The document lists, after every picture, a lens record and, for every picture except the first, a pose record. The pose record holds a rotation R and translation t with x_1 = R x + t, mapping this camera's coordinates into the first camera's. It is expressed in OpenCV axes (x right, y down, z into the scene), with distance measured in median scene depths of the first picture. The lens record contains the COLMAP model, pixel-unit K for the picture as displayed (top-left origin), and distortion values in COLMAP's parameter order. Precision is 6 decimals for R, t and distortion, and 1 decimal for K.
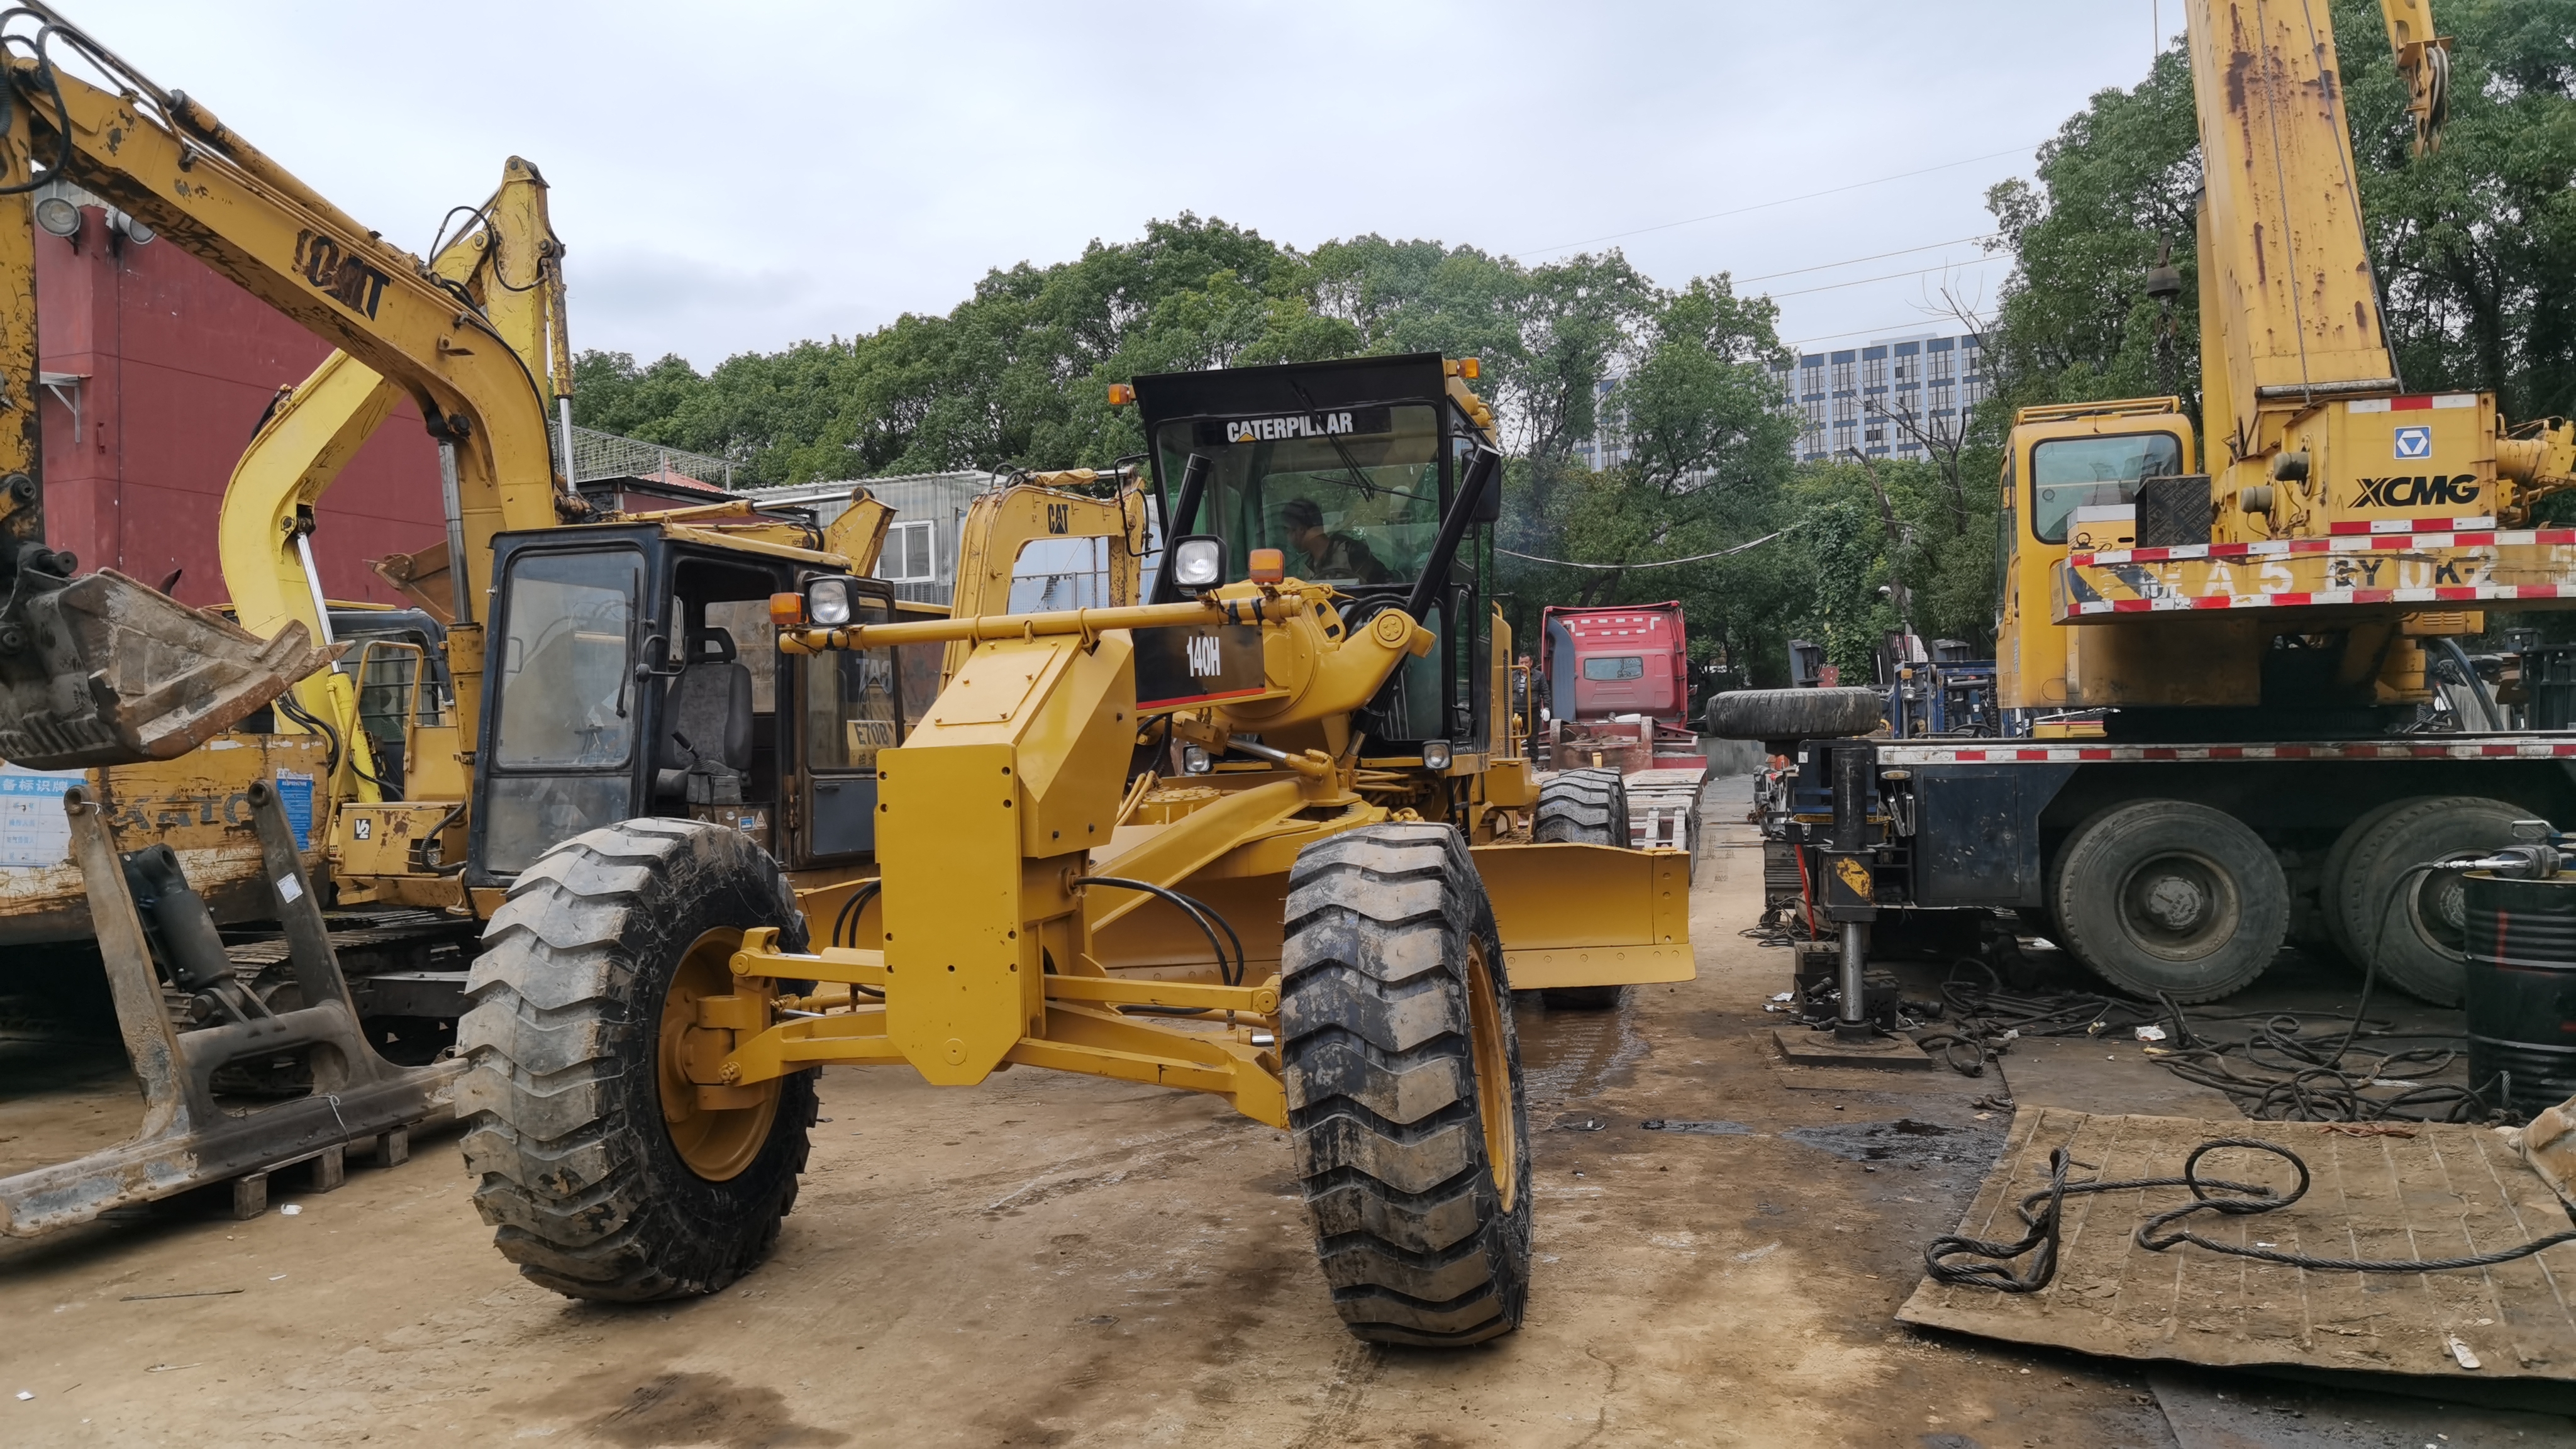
lens RADIAL K [[1771.6, 0, 1279.6], [0, 1771.6, 738.0], [0, 0, 1]] dist [0.039290, -0.002175]
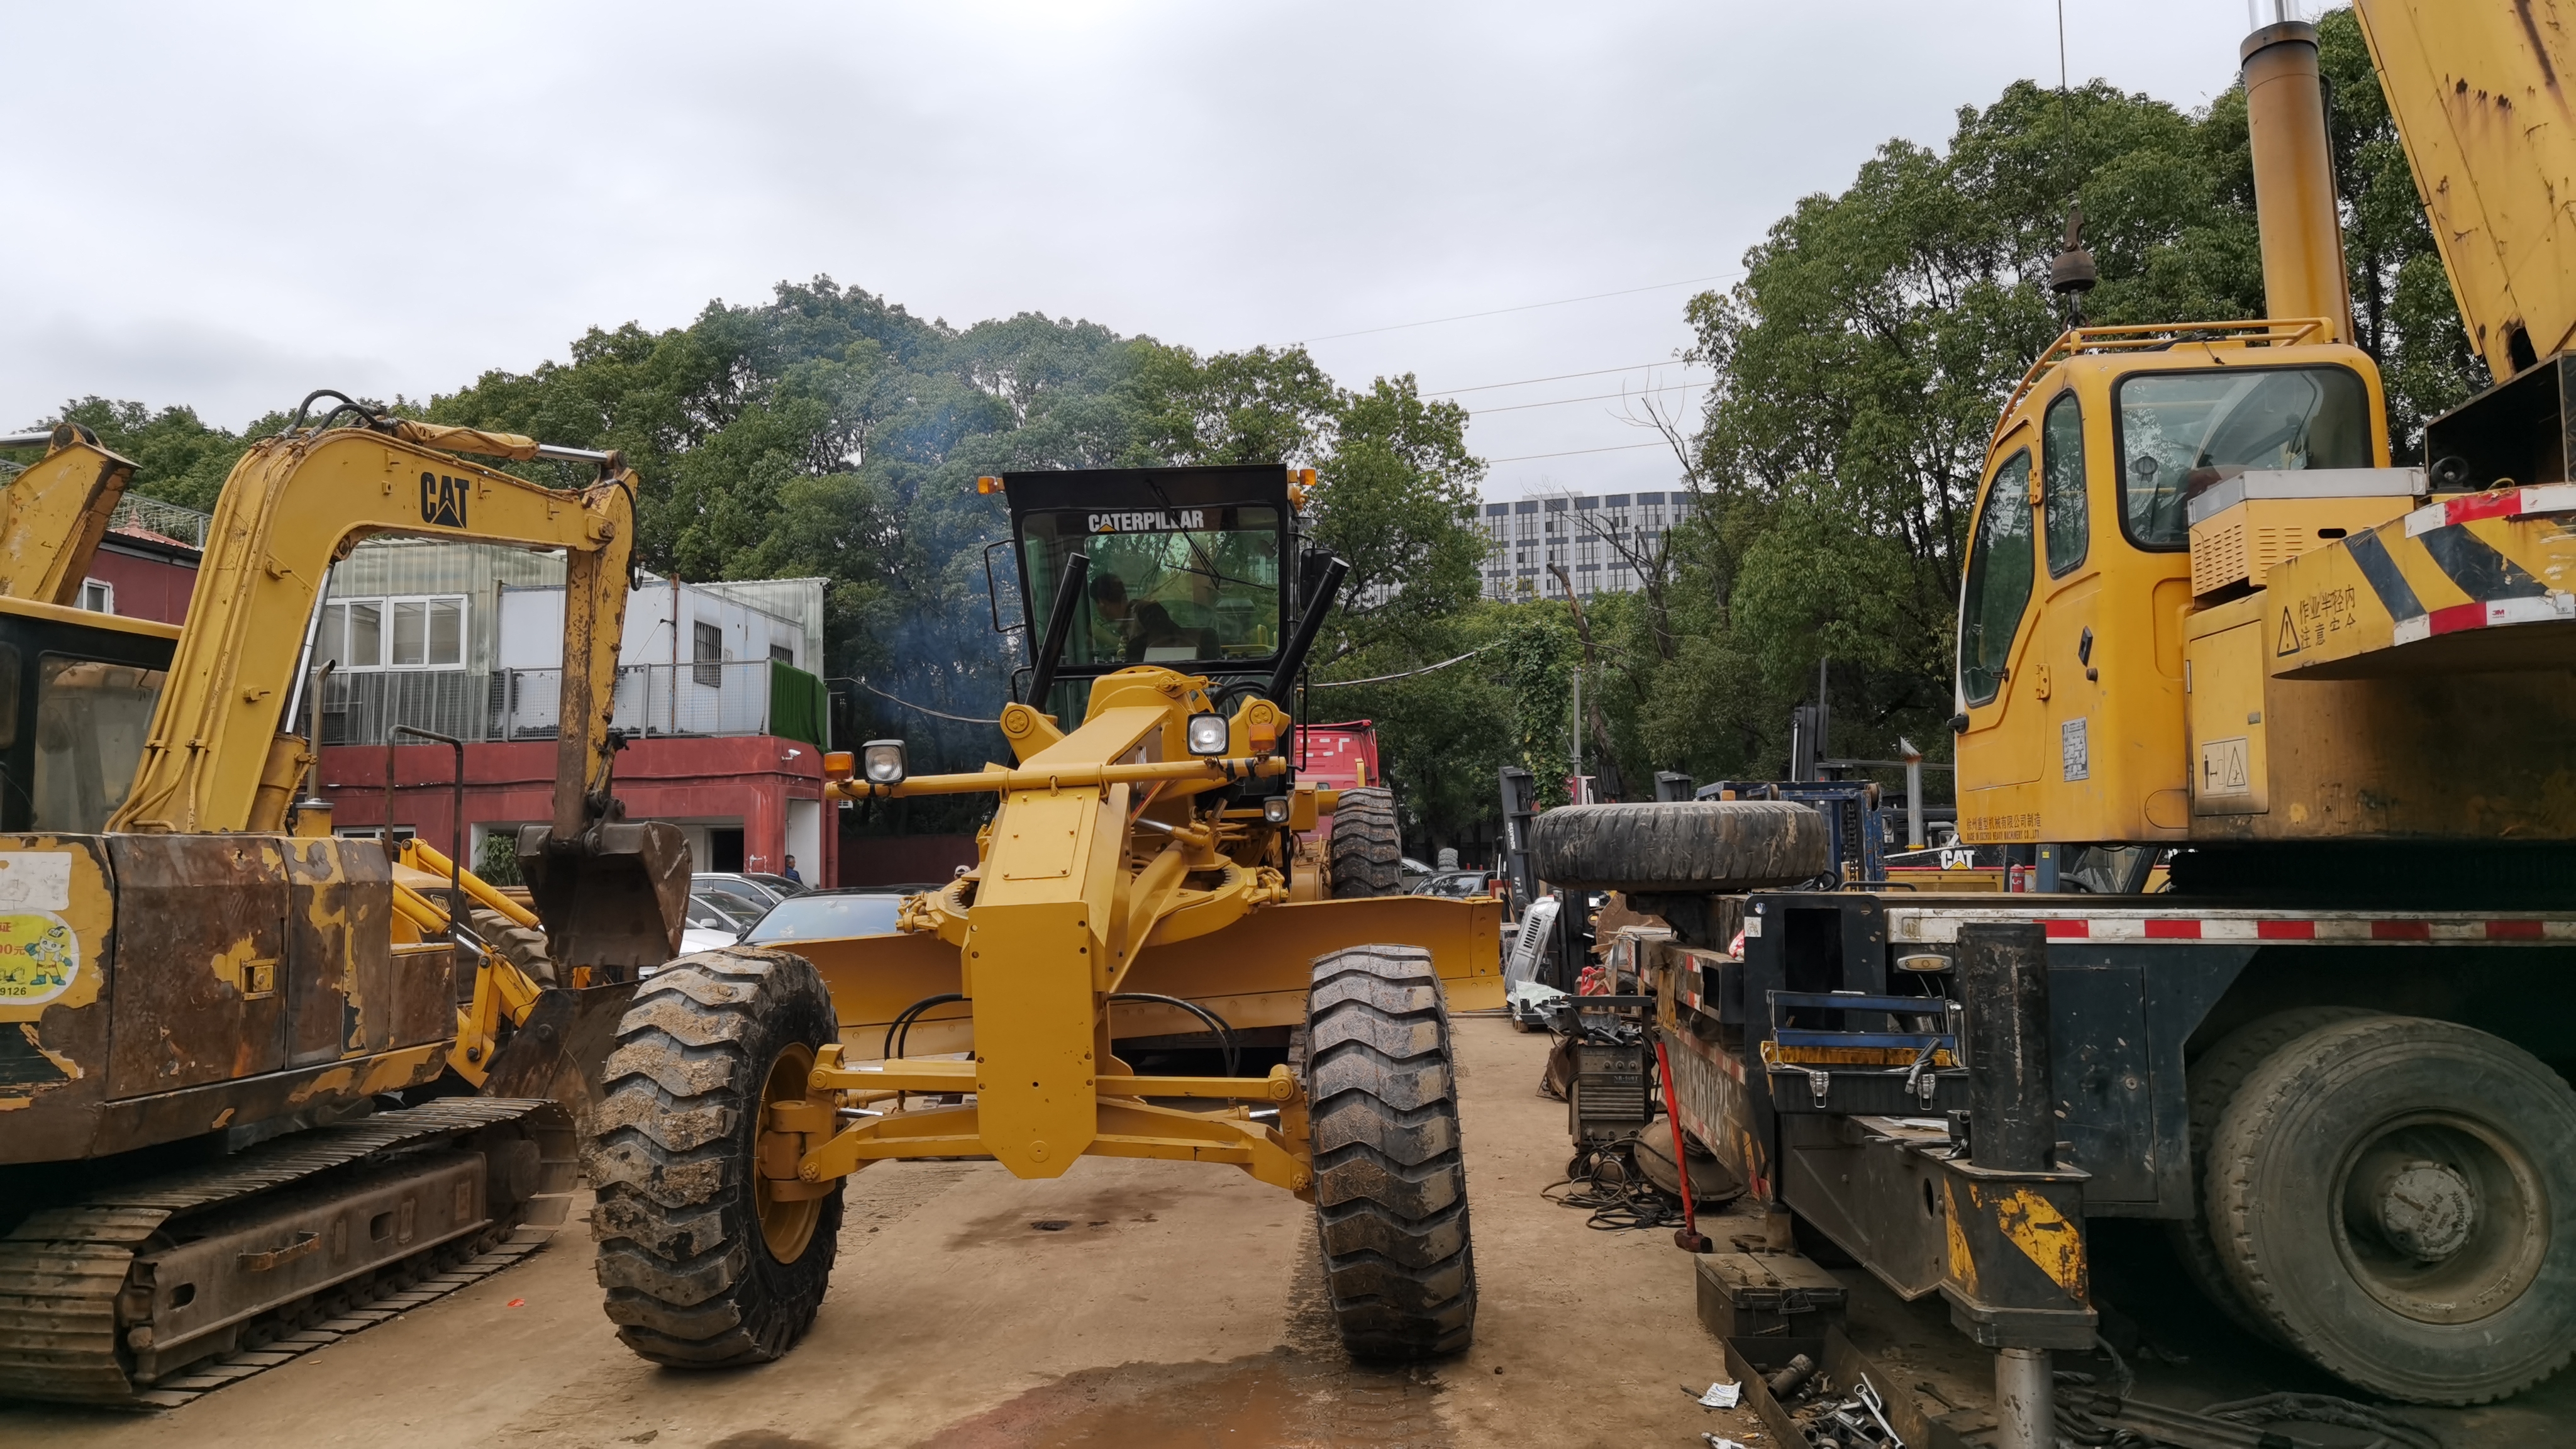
lens RADIAL K [[1780.5, 0, 1276.9], [0, 1780.5, 728.0], [0, 0, 1]] dist [0.015608, -0.002728]
pose [[0.982124, 0.029571, 0.185900, 0.015717], [-0.014309, 0.996455, -0.082906, -0.000570], [-0.187692, 0.078764, 0.979065, 0.141317]]
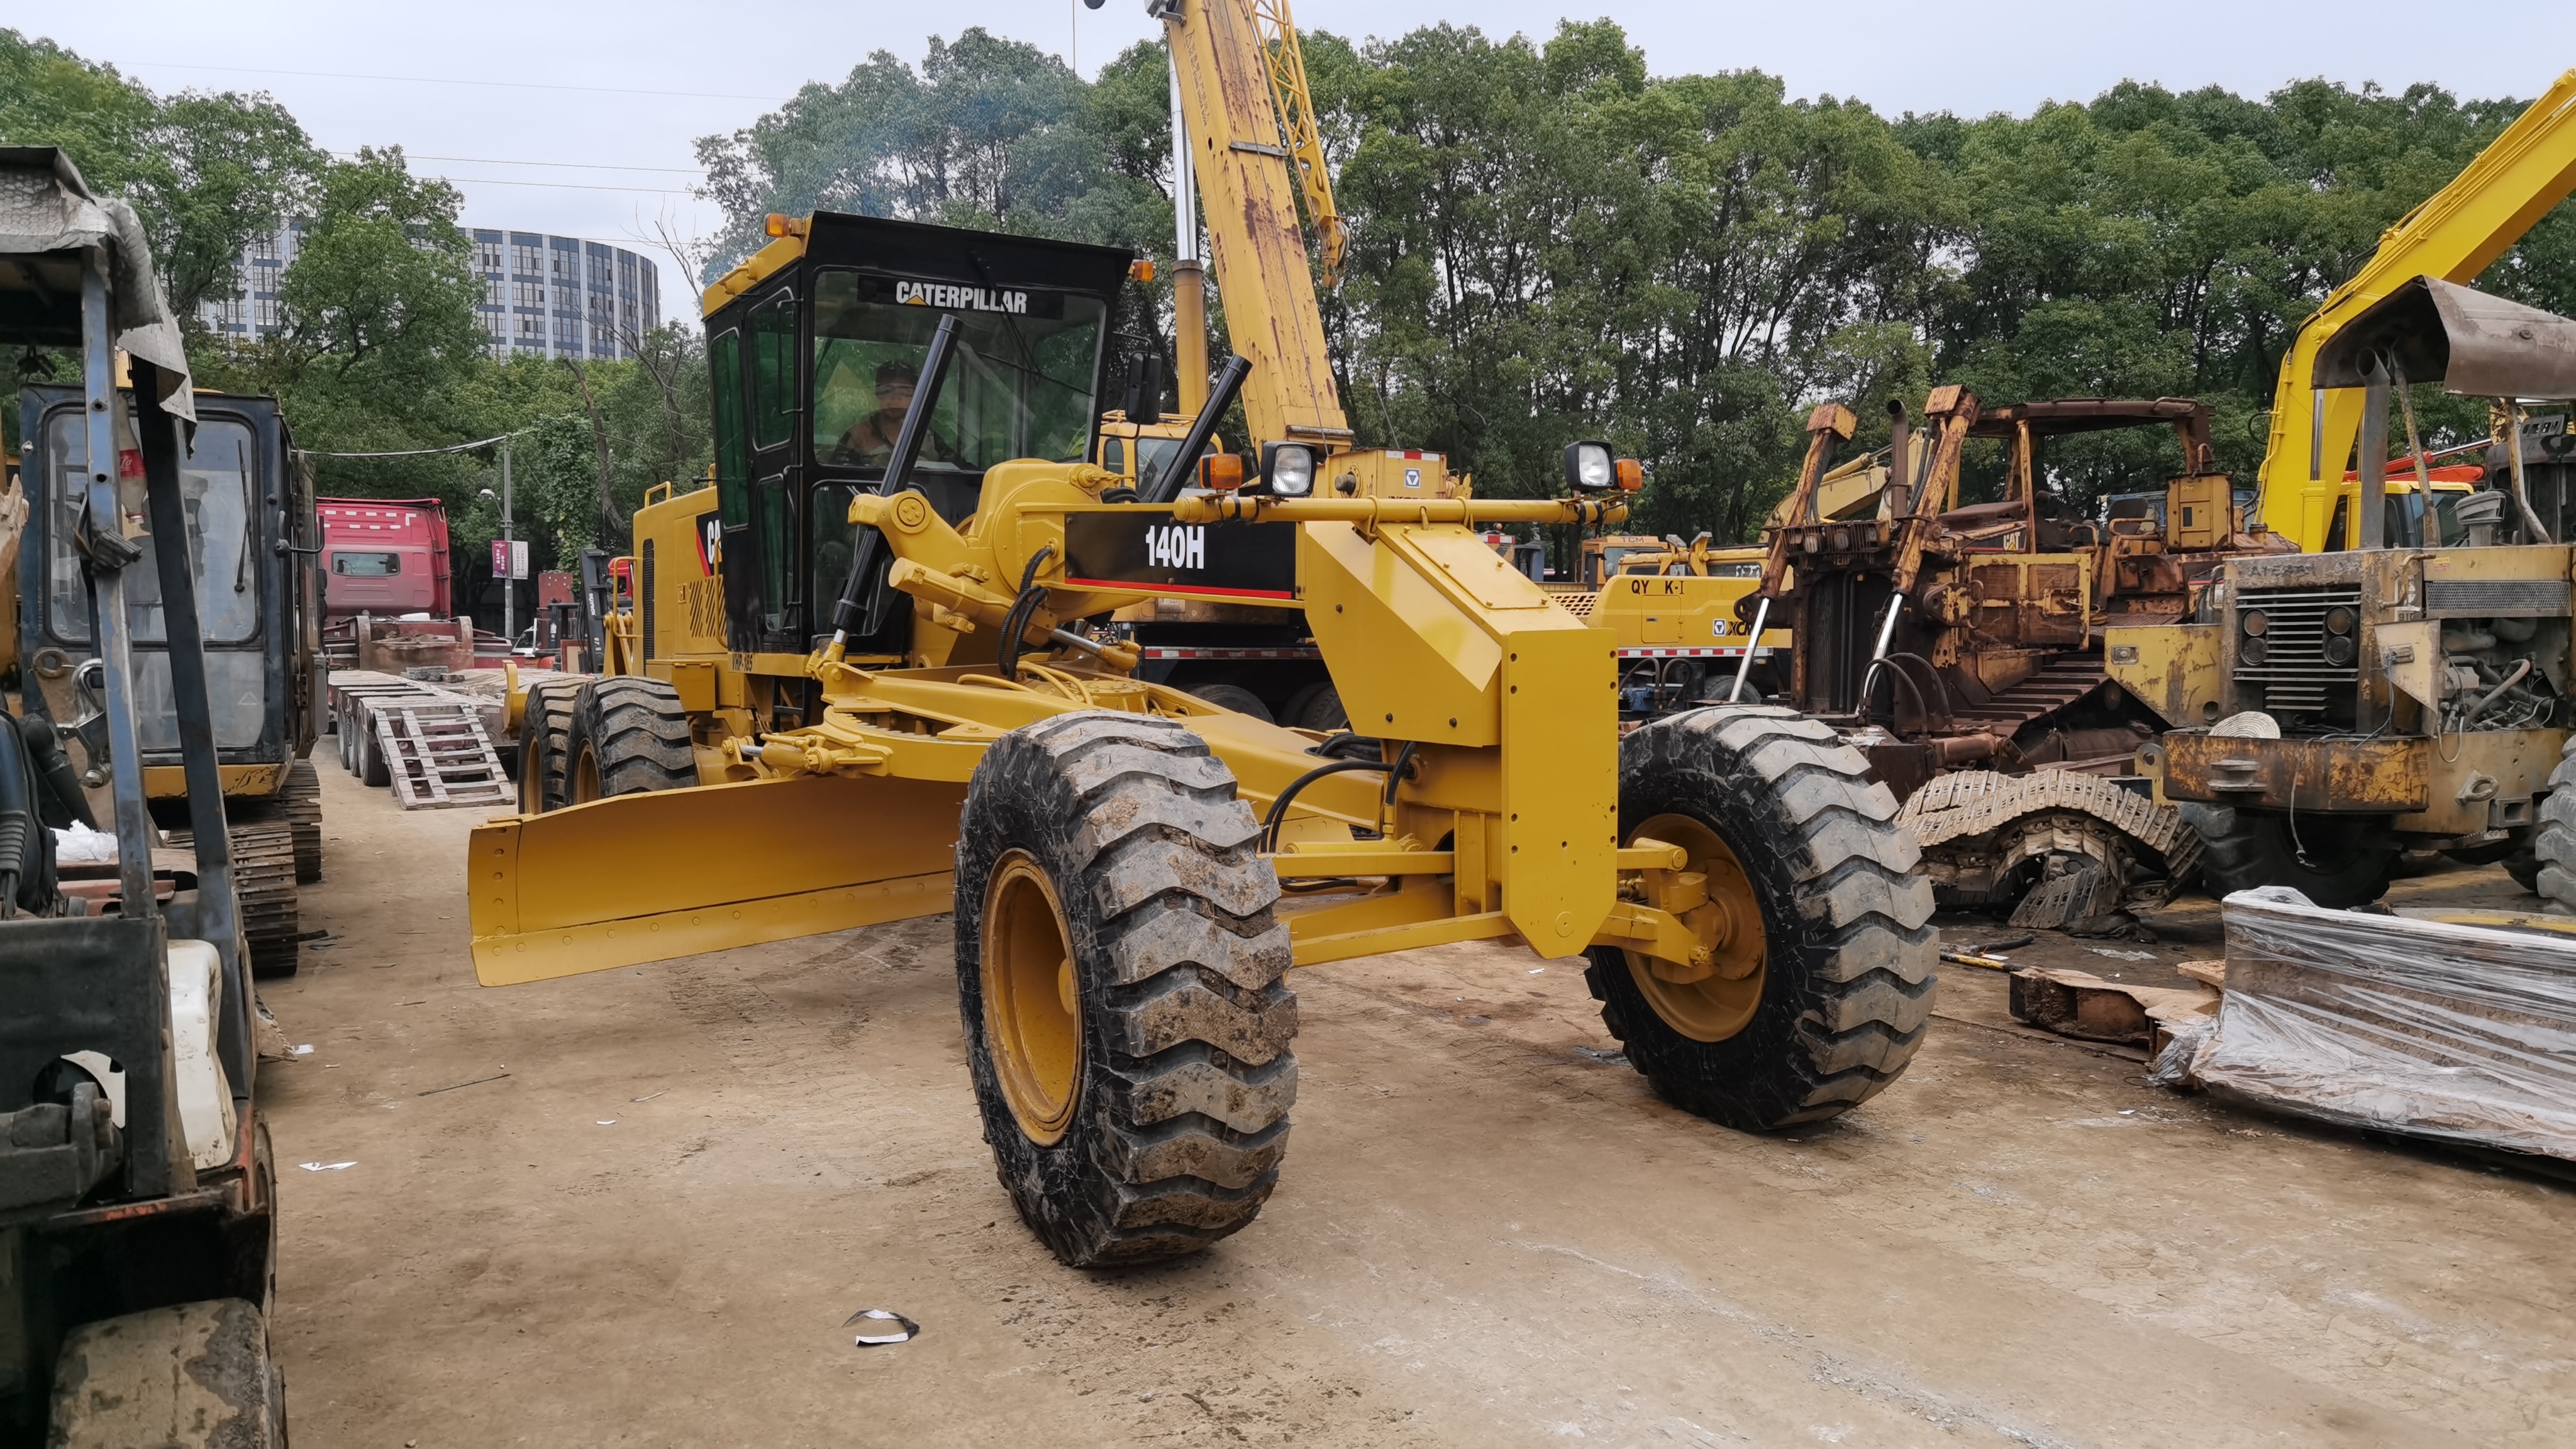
lens RADIAL K [[1771.6, 0, 1279.6], [0, 1771.6, 738.0], [0, 0, 1]] dist [0.039290, -0.002175]
pose [[0.693789, -0.020439, 0.719888, -0.151828], [-0.016431, 0.998888, 0.044195, 0.003427], [-0.719991, -0.042490, 0.692682, -0.025411]]
